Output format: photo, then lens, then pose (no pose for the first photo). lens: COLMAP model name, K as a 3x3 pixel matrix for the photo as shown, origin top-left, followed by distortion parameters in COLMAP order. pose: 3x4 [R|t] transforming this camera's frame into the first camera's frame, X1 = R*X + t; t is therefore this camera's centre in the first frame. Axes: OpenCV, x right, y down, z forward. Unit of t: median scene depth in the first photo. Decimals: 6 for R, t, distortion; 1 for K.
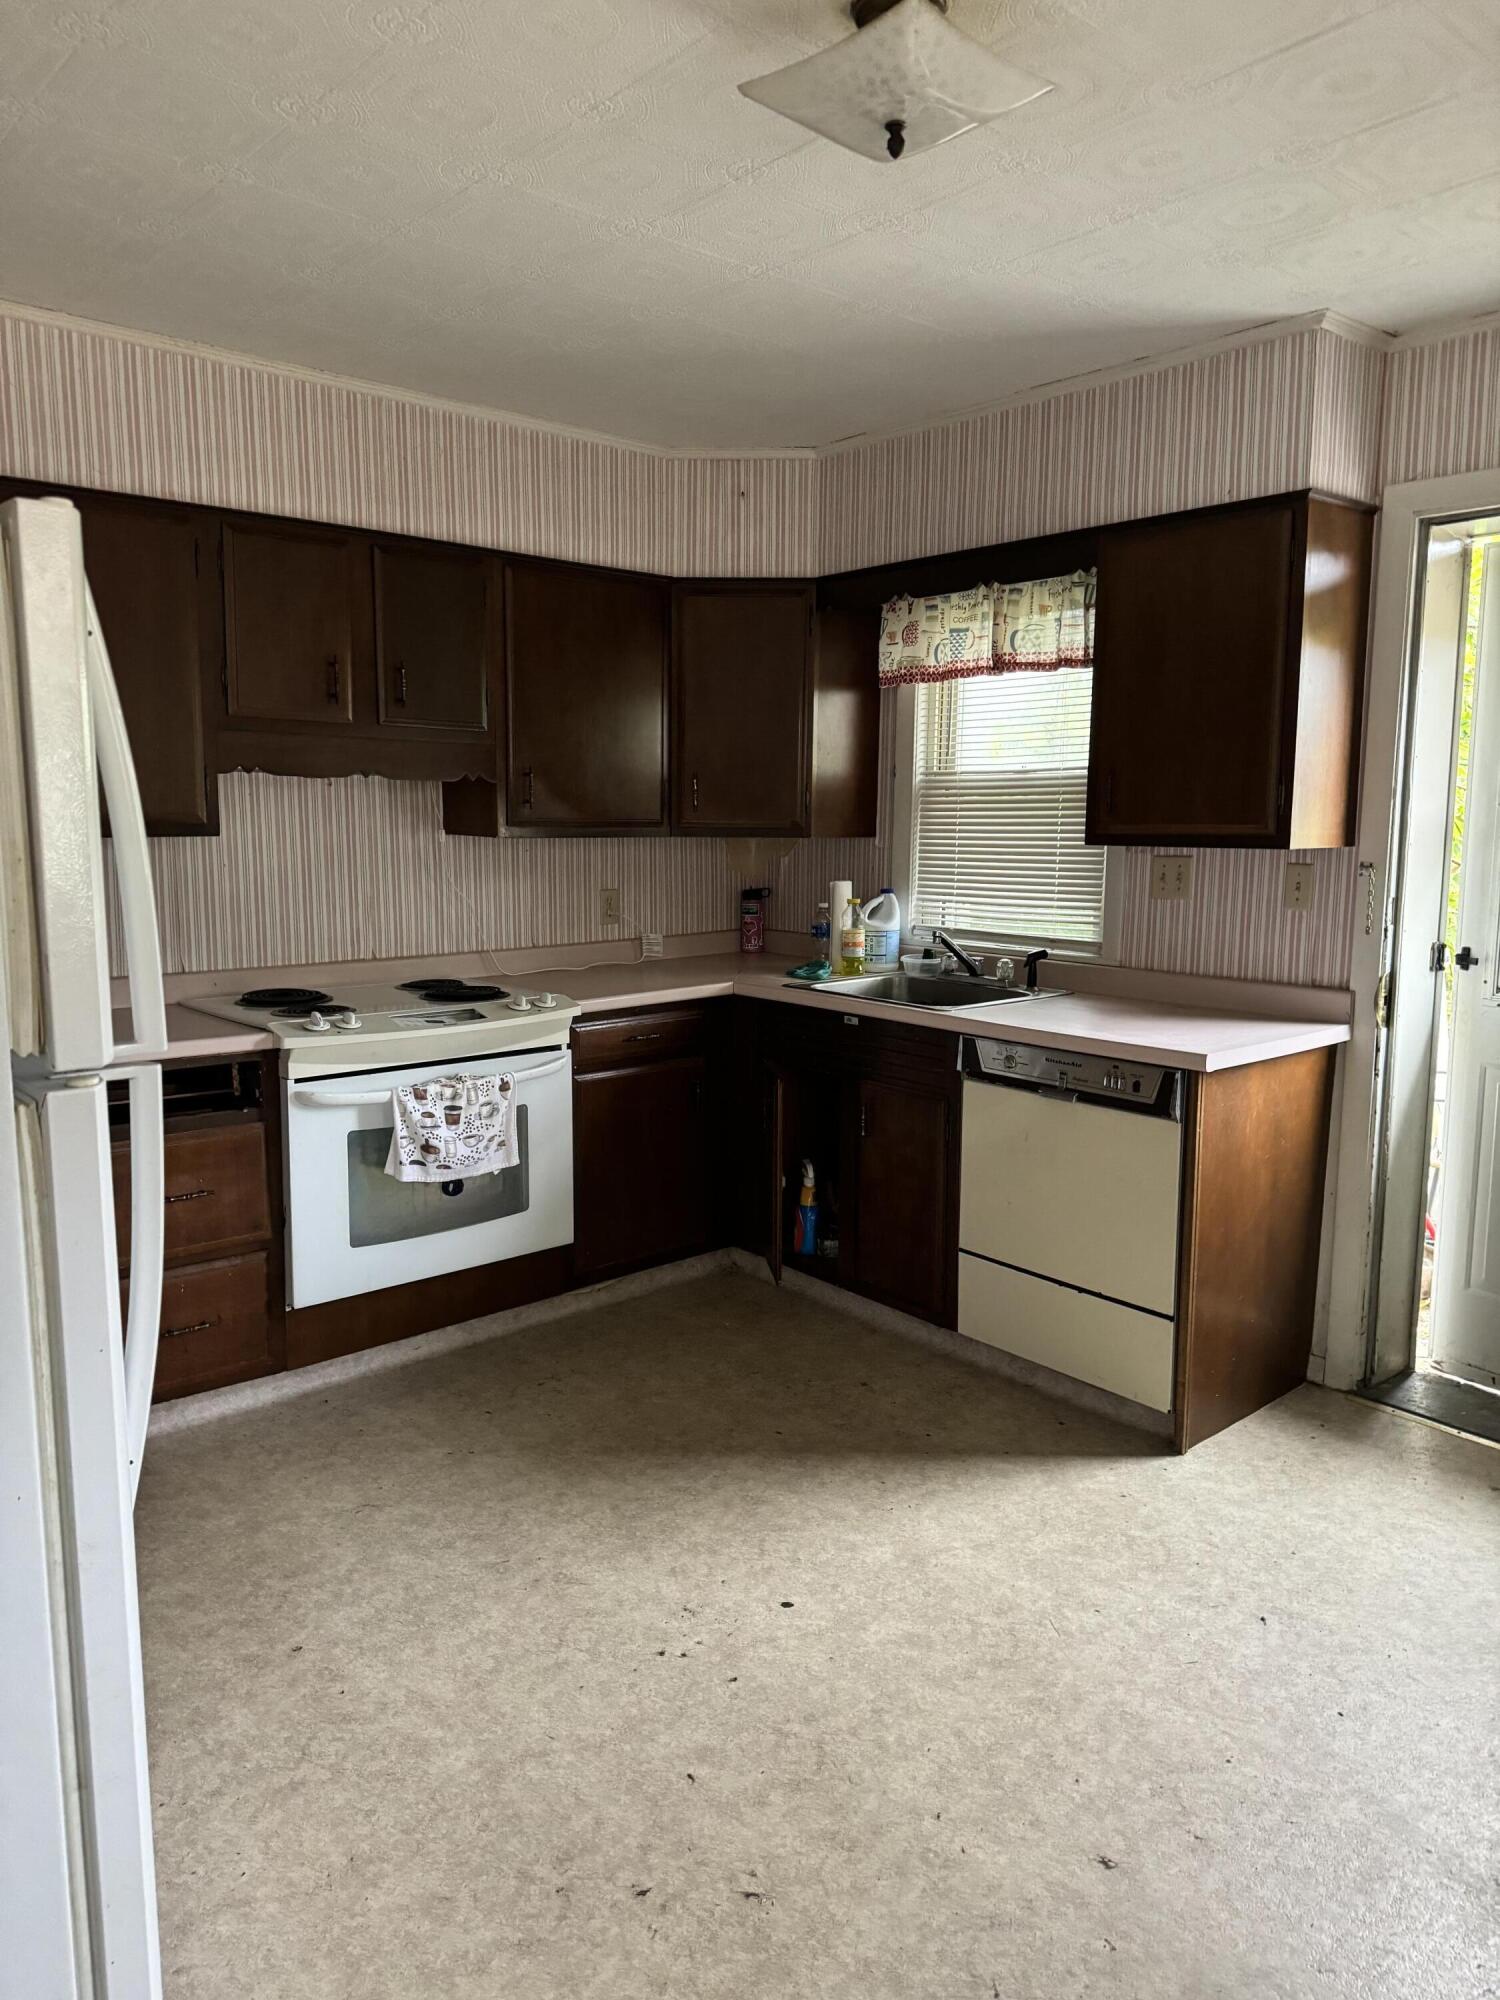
lens RADIAL K [[1439.1, 0, 750.0], [0, 1439.1, 1000.0], [0, 0, 1]] dist [0.221954, -0.359963]
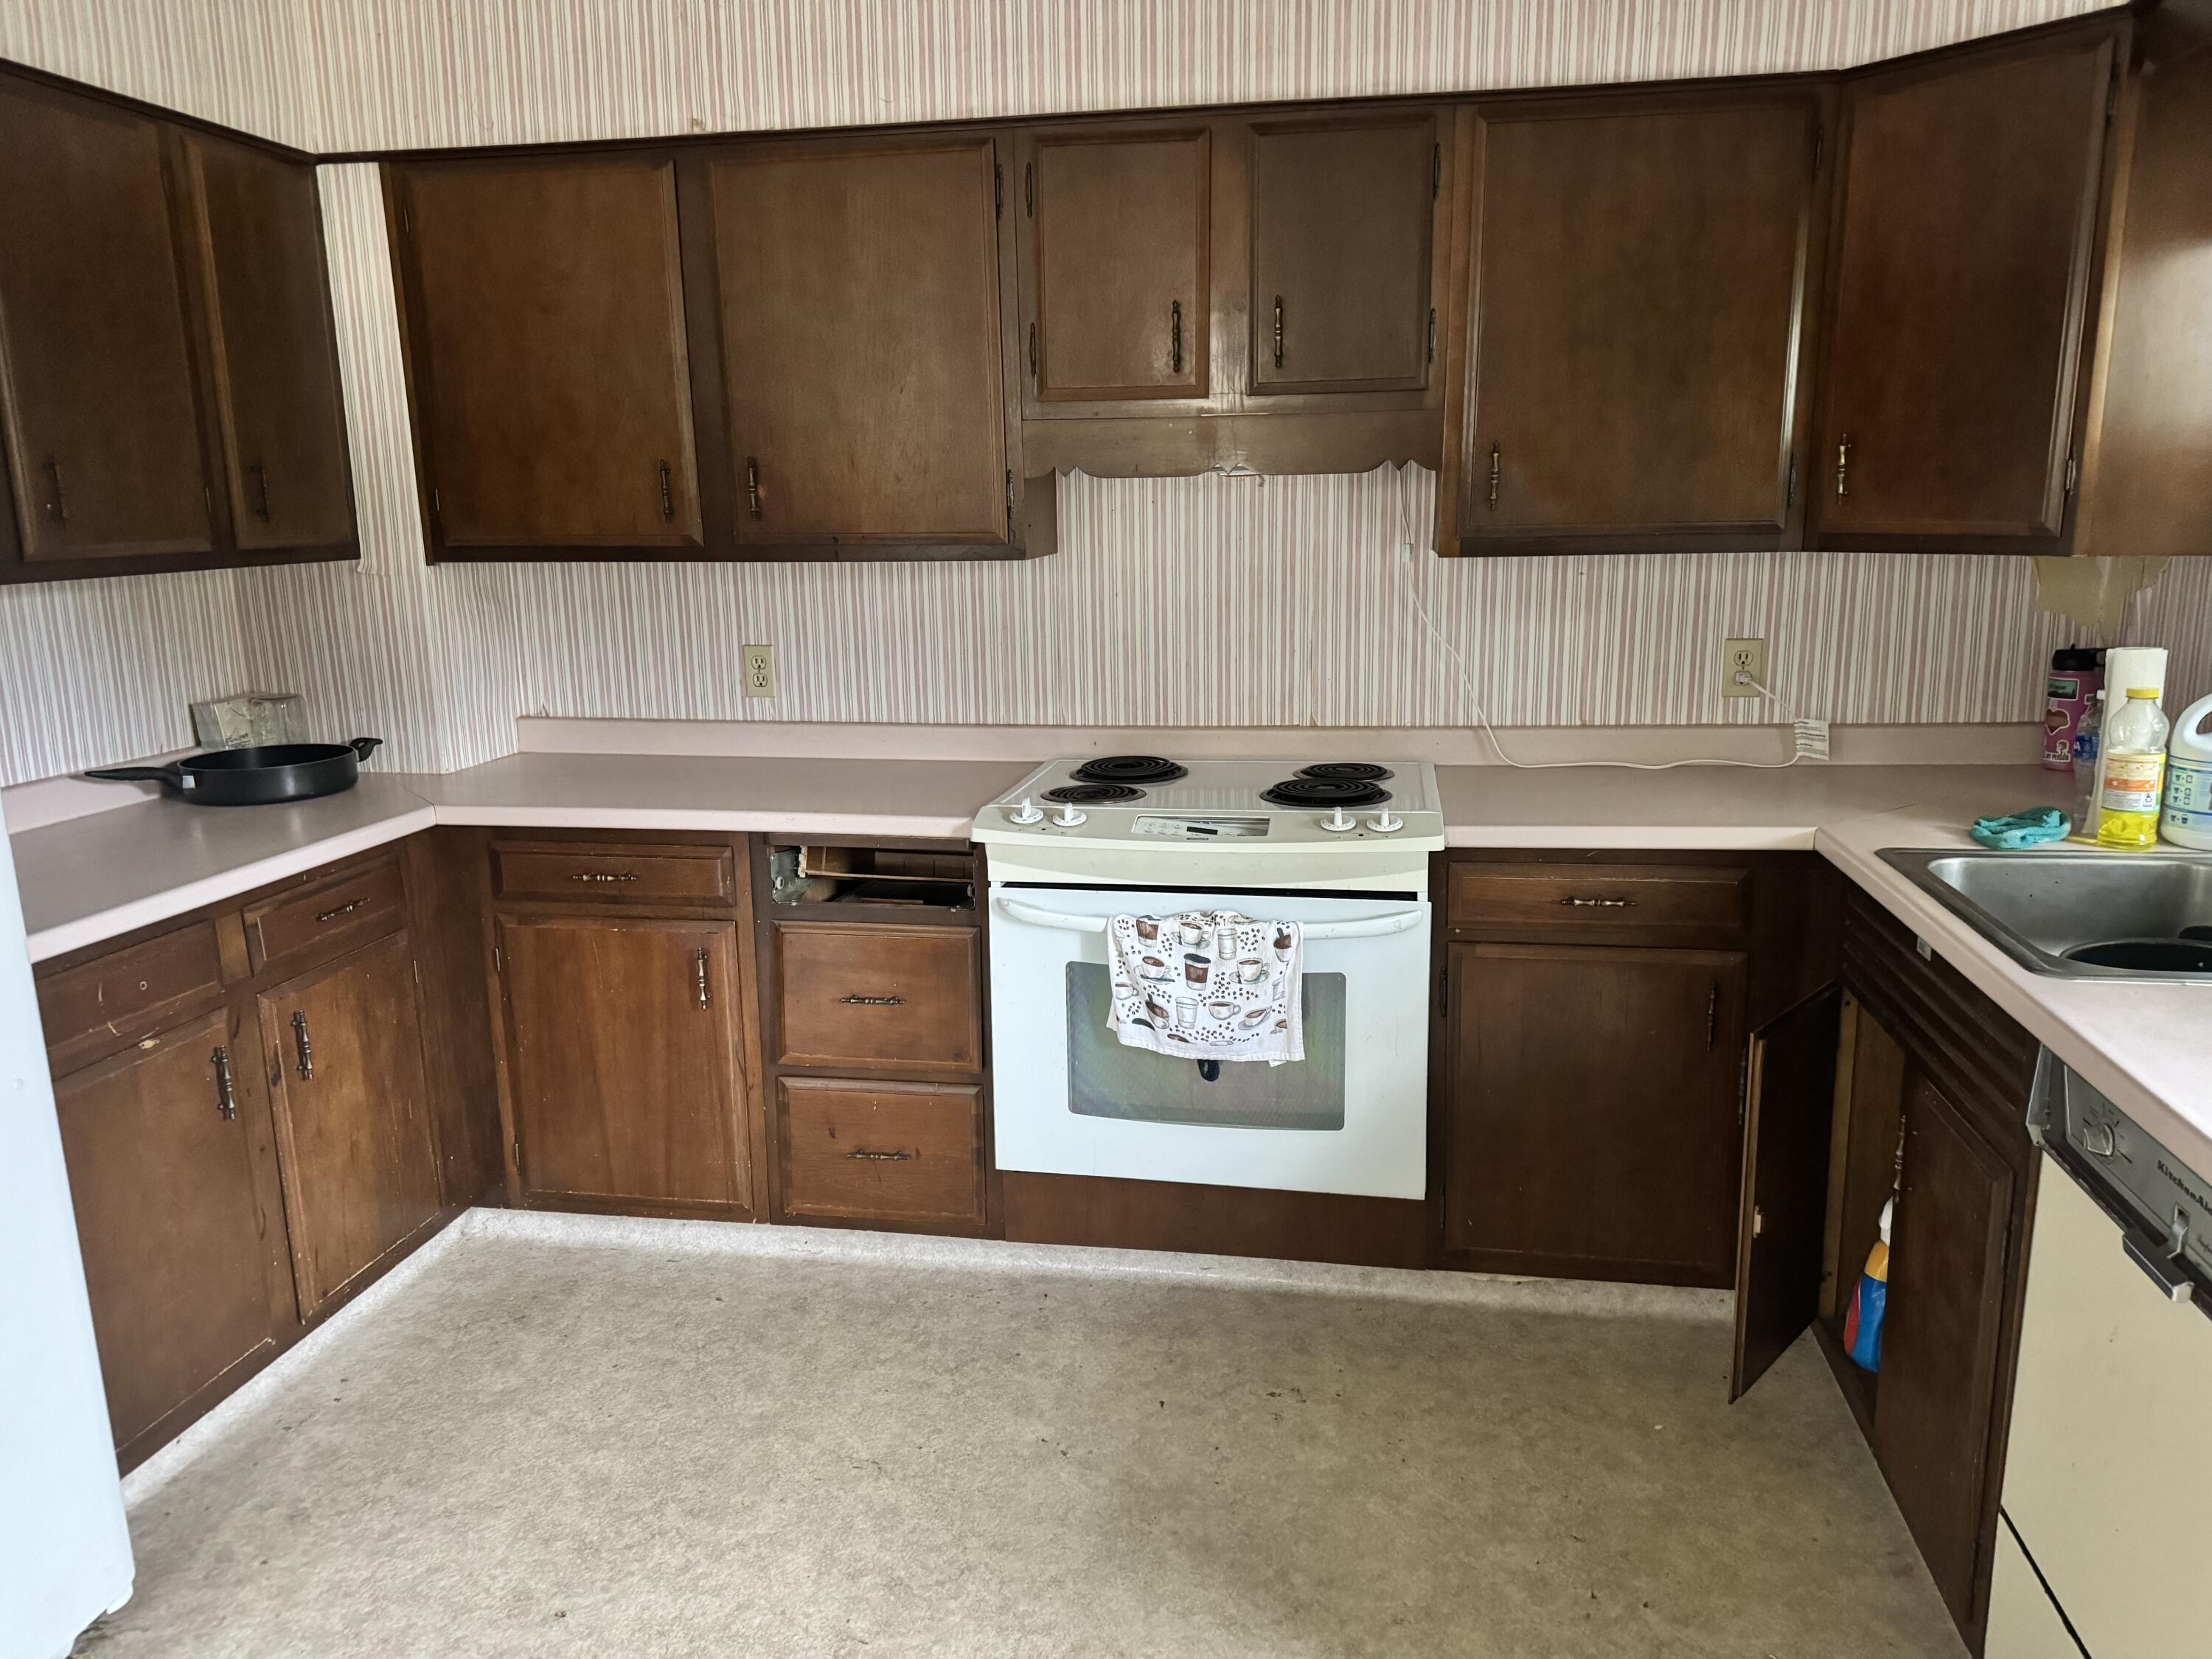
lens RADIAL K [[1591.7, 0, 1106.0], [0, 1591.7, 829.5], [0, 0, 1]] dist [0.221954, -0.359963]
pose [[0.619012, 0.146264, -0.771642, 0.346945], [-0.083387, 0.989192, 0.120608, -0.074788], [0.780942, -0.010313, 0.624518, 0.487141]]
